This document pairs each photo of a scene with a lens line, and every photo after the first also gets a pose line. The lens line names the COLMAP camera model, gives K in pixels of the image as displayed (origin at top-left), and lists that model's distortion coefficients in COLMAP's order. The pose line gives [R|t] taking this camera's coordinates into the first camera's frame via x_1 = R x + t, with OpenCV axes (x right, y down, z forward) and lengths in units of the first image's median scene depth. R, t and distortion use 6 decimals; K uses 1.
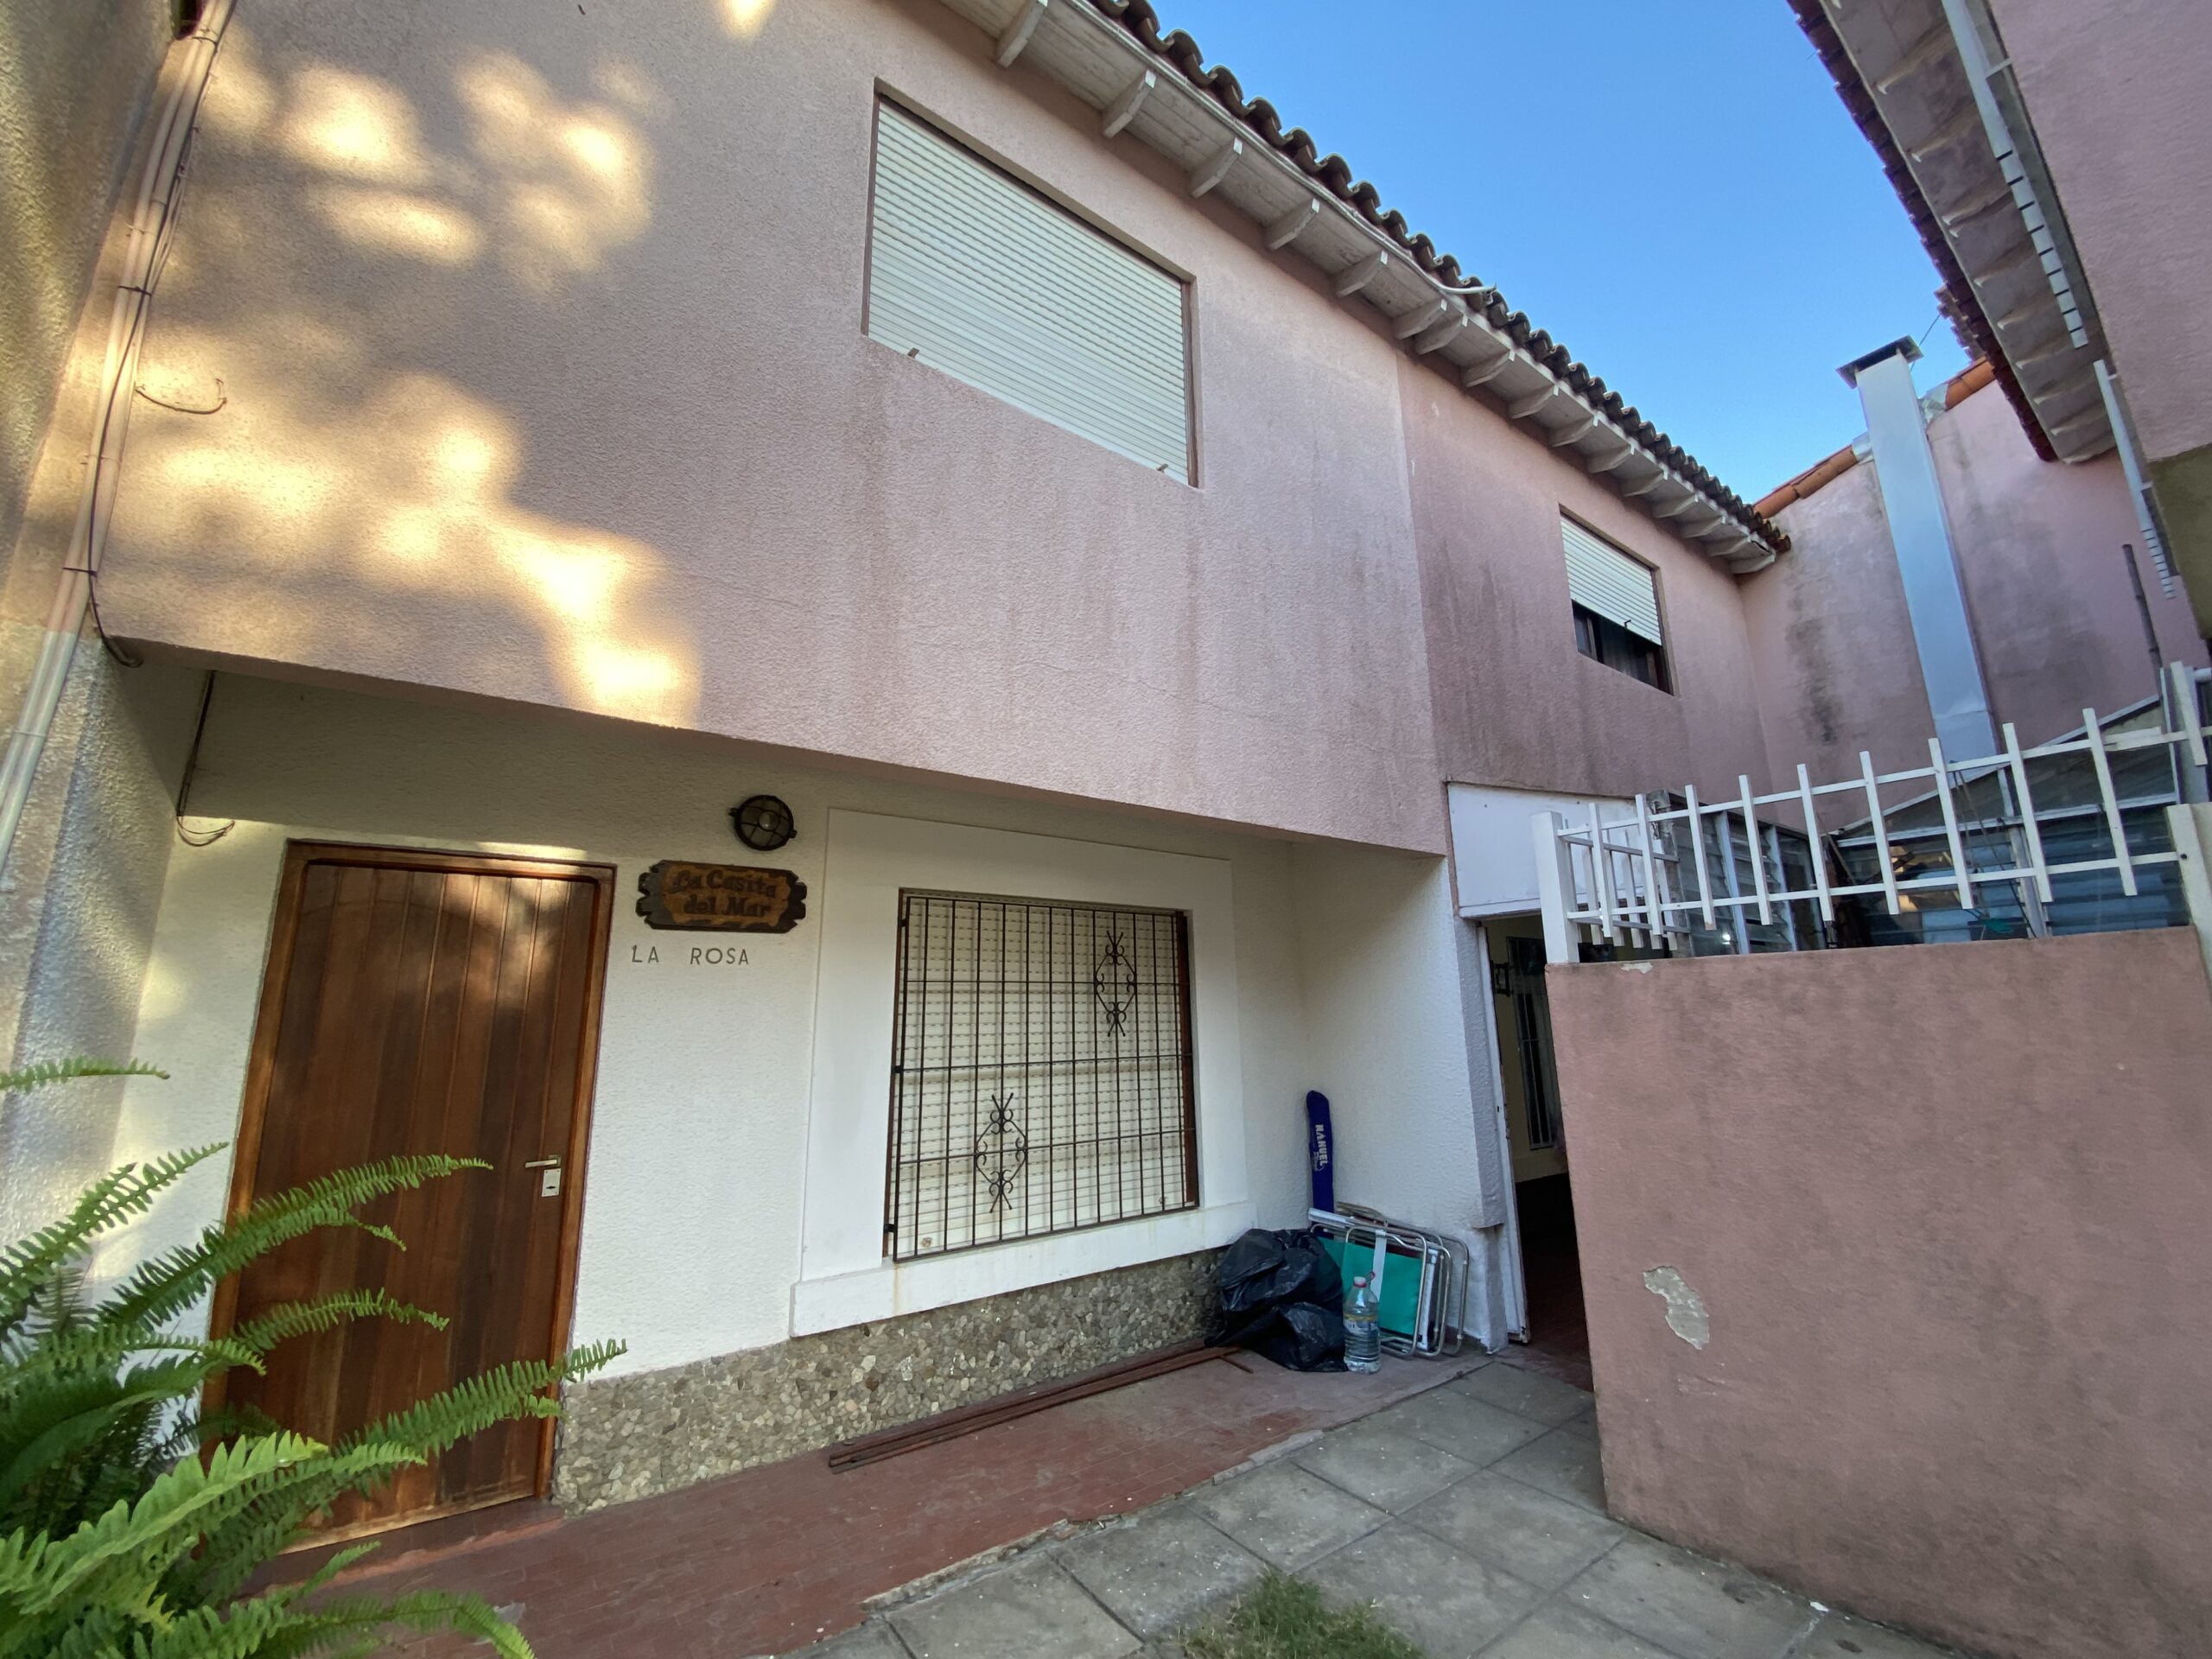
lens RADIAL K [[887.7, 0, 1106.0], [0, 887.7, 829.5], [0, 0, 1]] dist [0.000379, -0.012356]
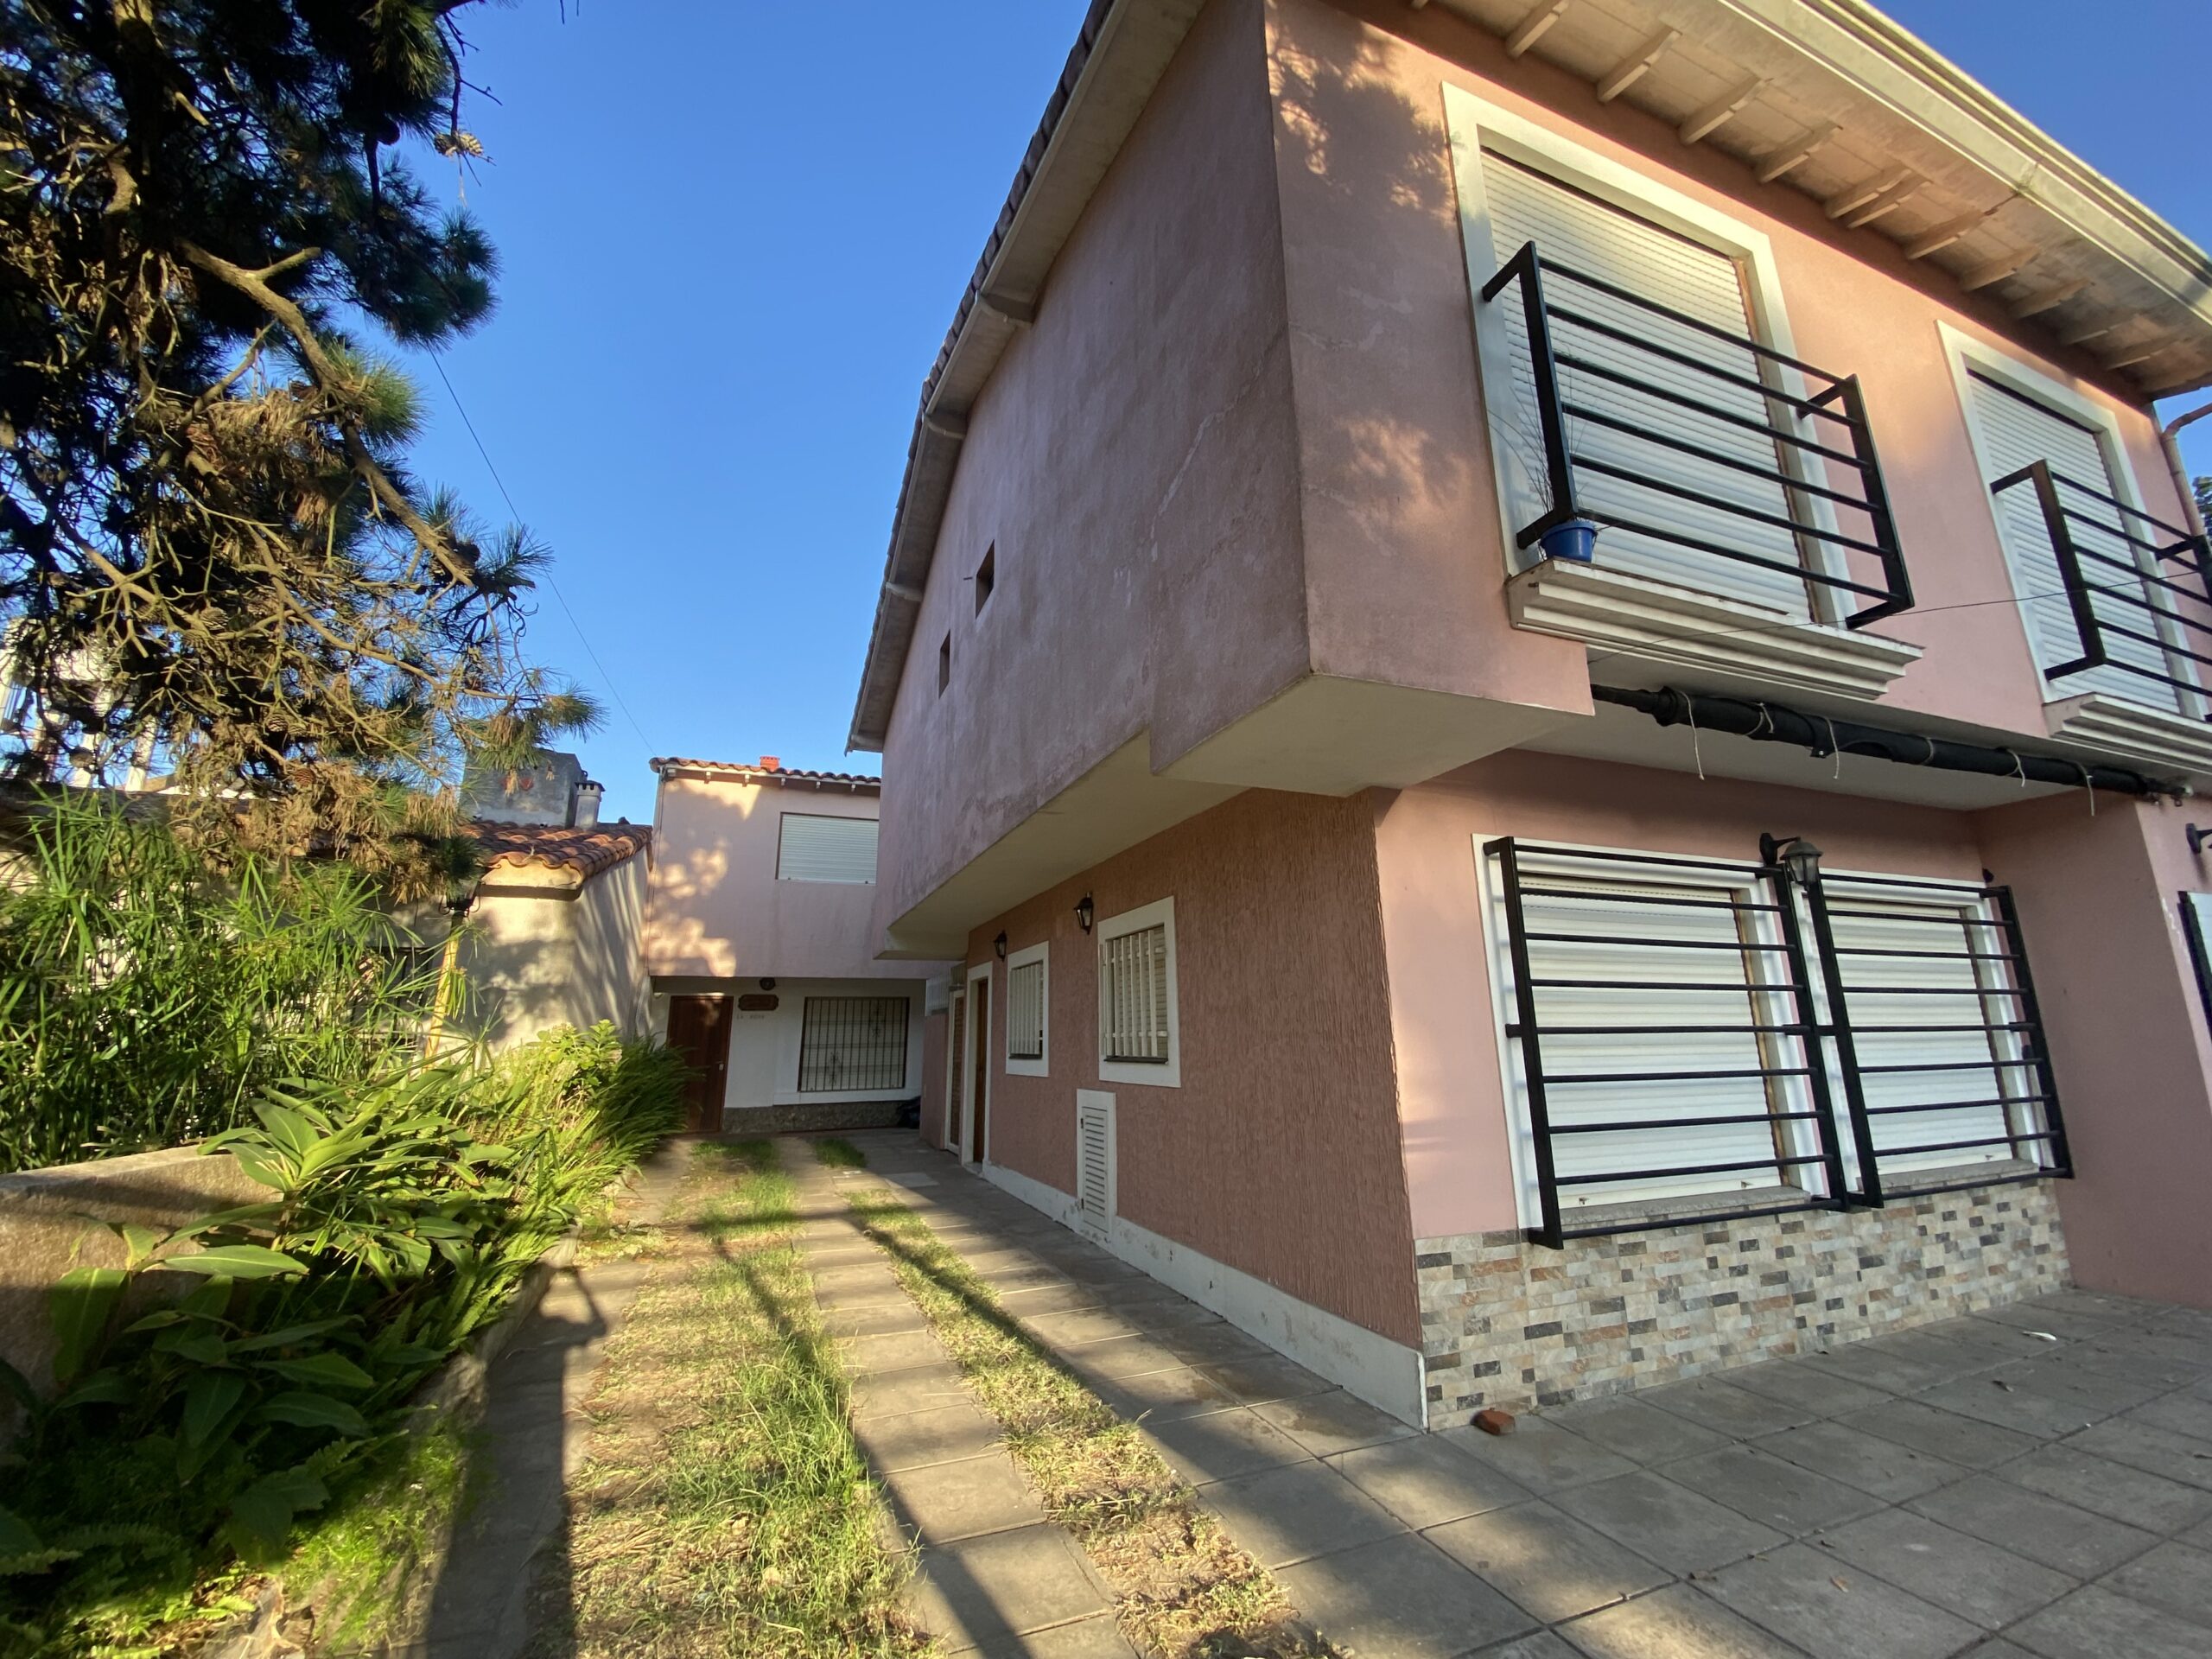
lens RADIAL K [[887.7, 0, 1106.0], [0, 887.7, 829.5], [0, 0, 1]] dist [0.000379, -0.012356]
pose [[0.966963, -0.055332, -0.248838, 3.015730], [0.049456, 0.998331, -0.029811, -0.705520], [0.250072, 0.016520, 0.968086, -3.559804]]
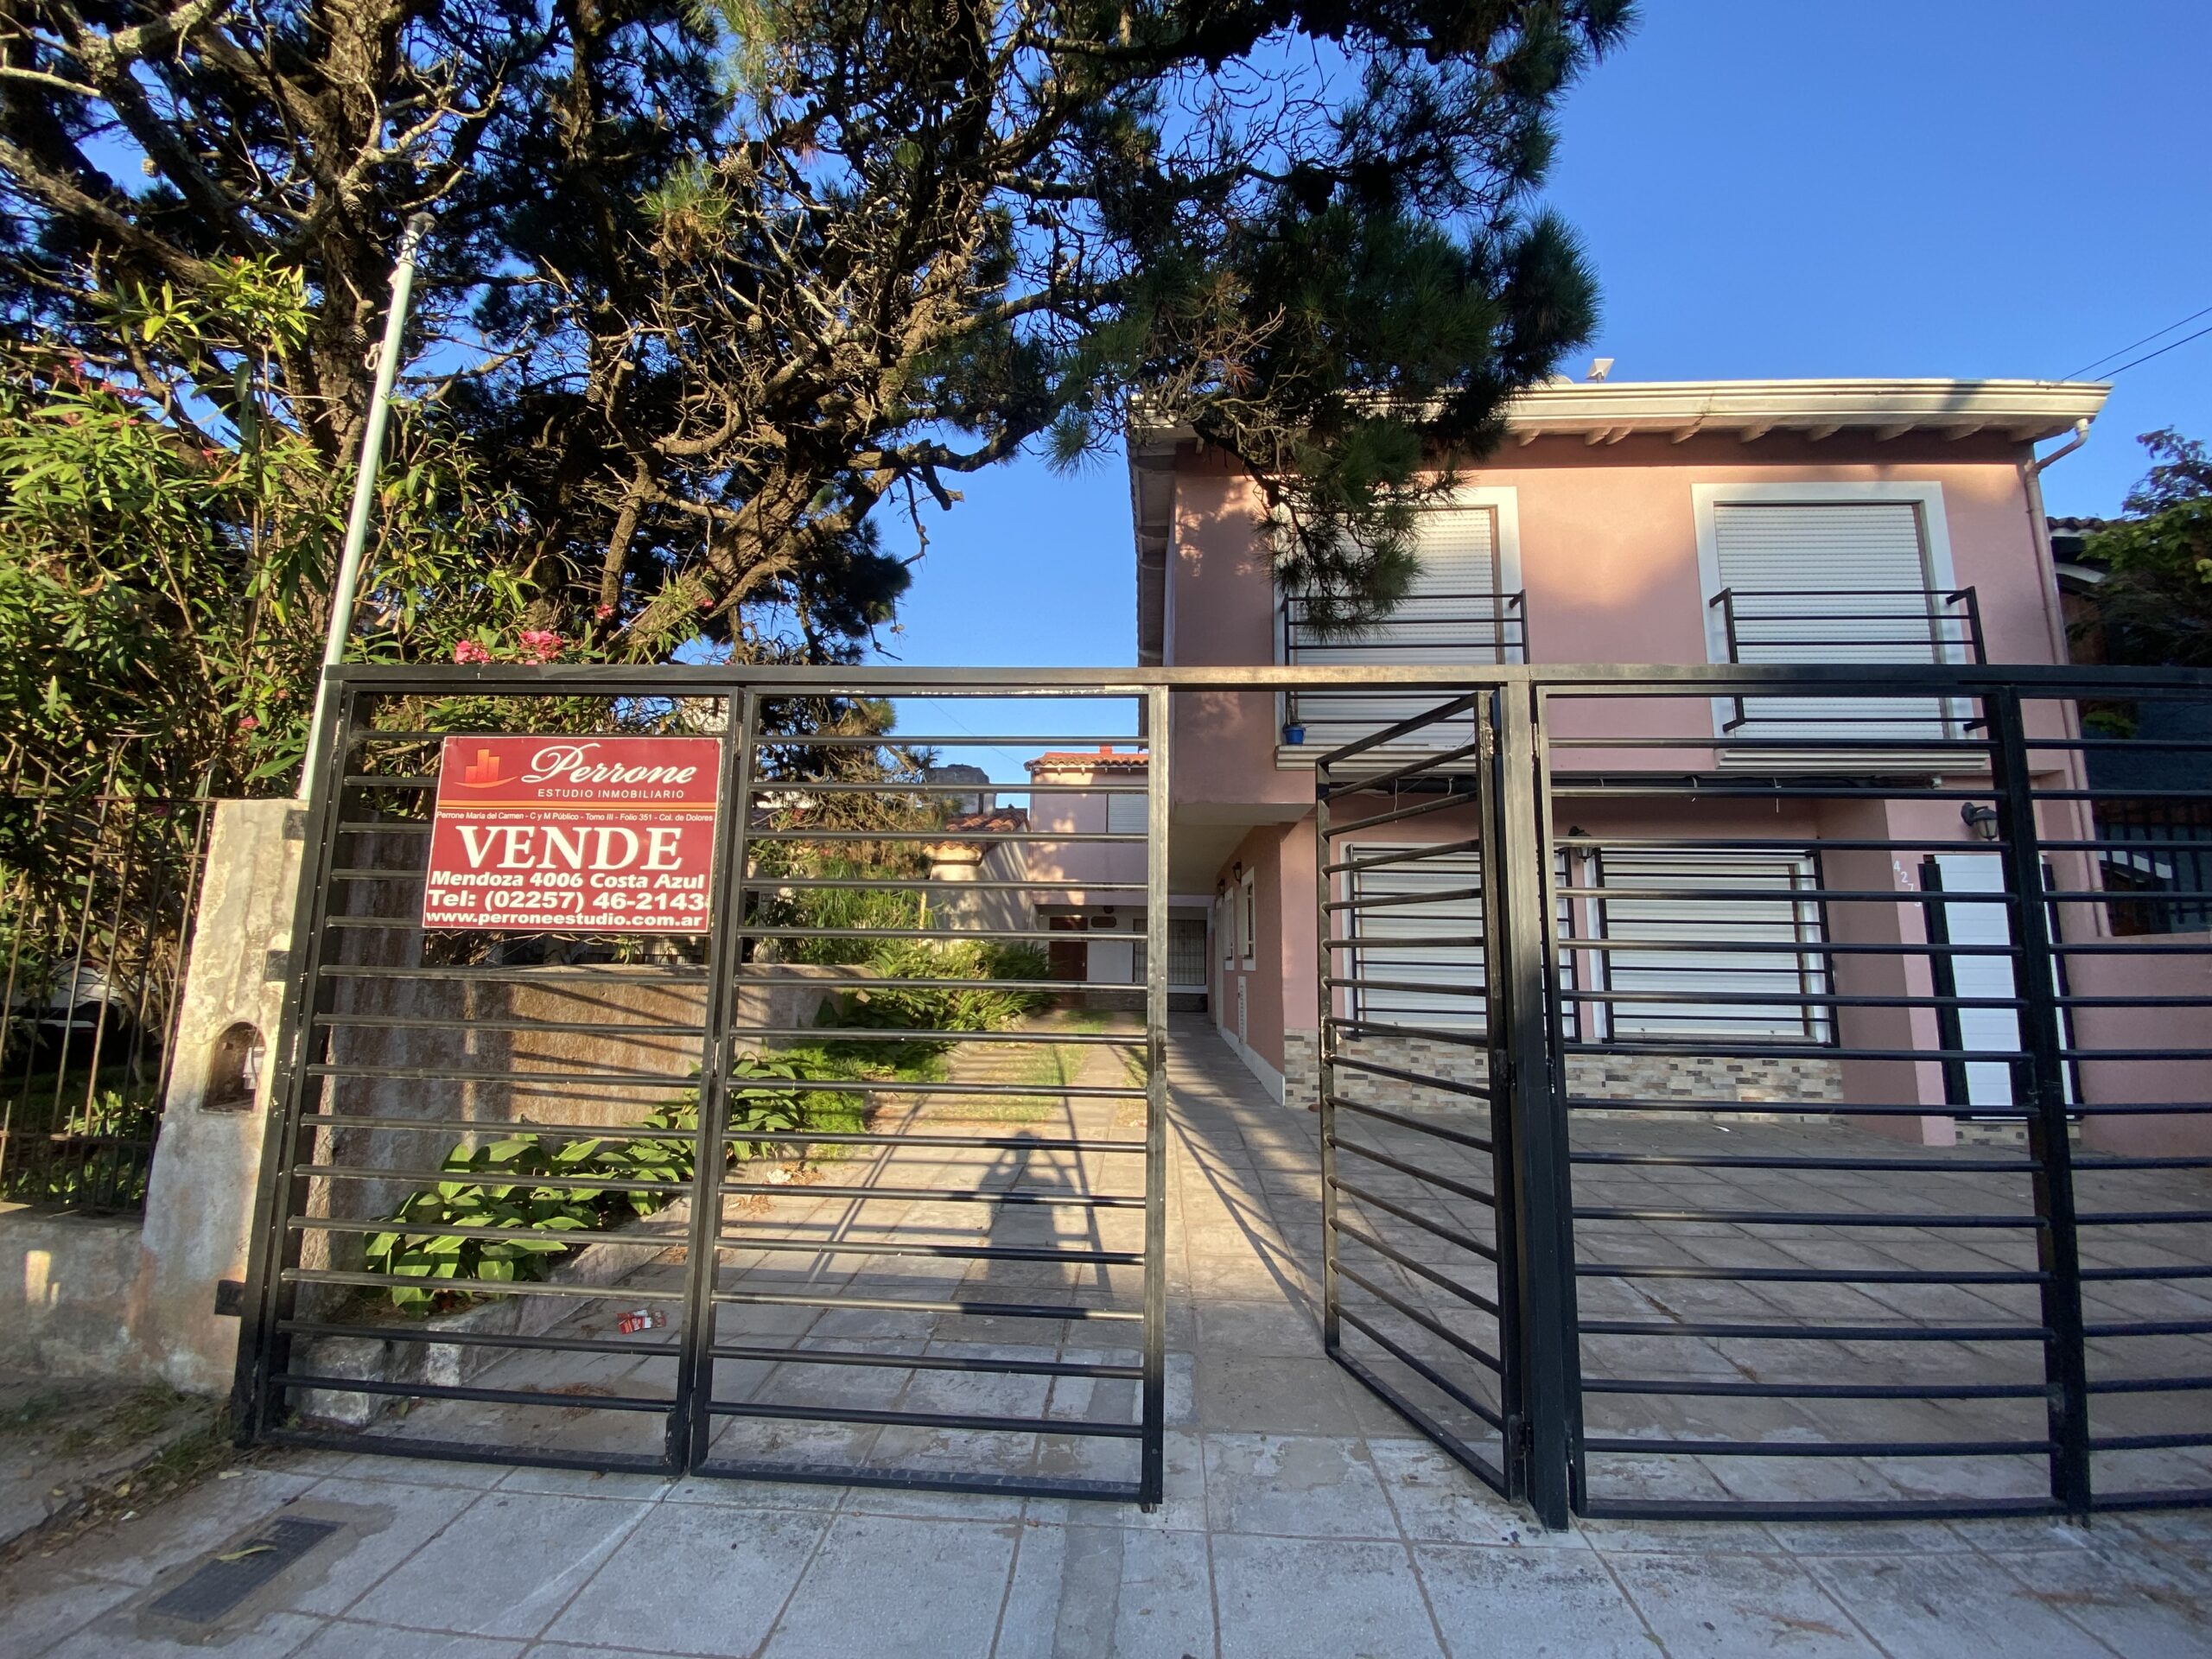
lens RADIAL K [[887.7, 0, 1106.0], [0, 887.7, 829.5], [0, 0, 1]] dist [0.000379, -0.012356]
pose [[0.768805, -0.064405, -0.636232, 4.675520], [0.102588, 0.994451, 0.023297, -0.921066], [0.631201, -0.083181, 0.771146, -4.855936]]
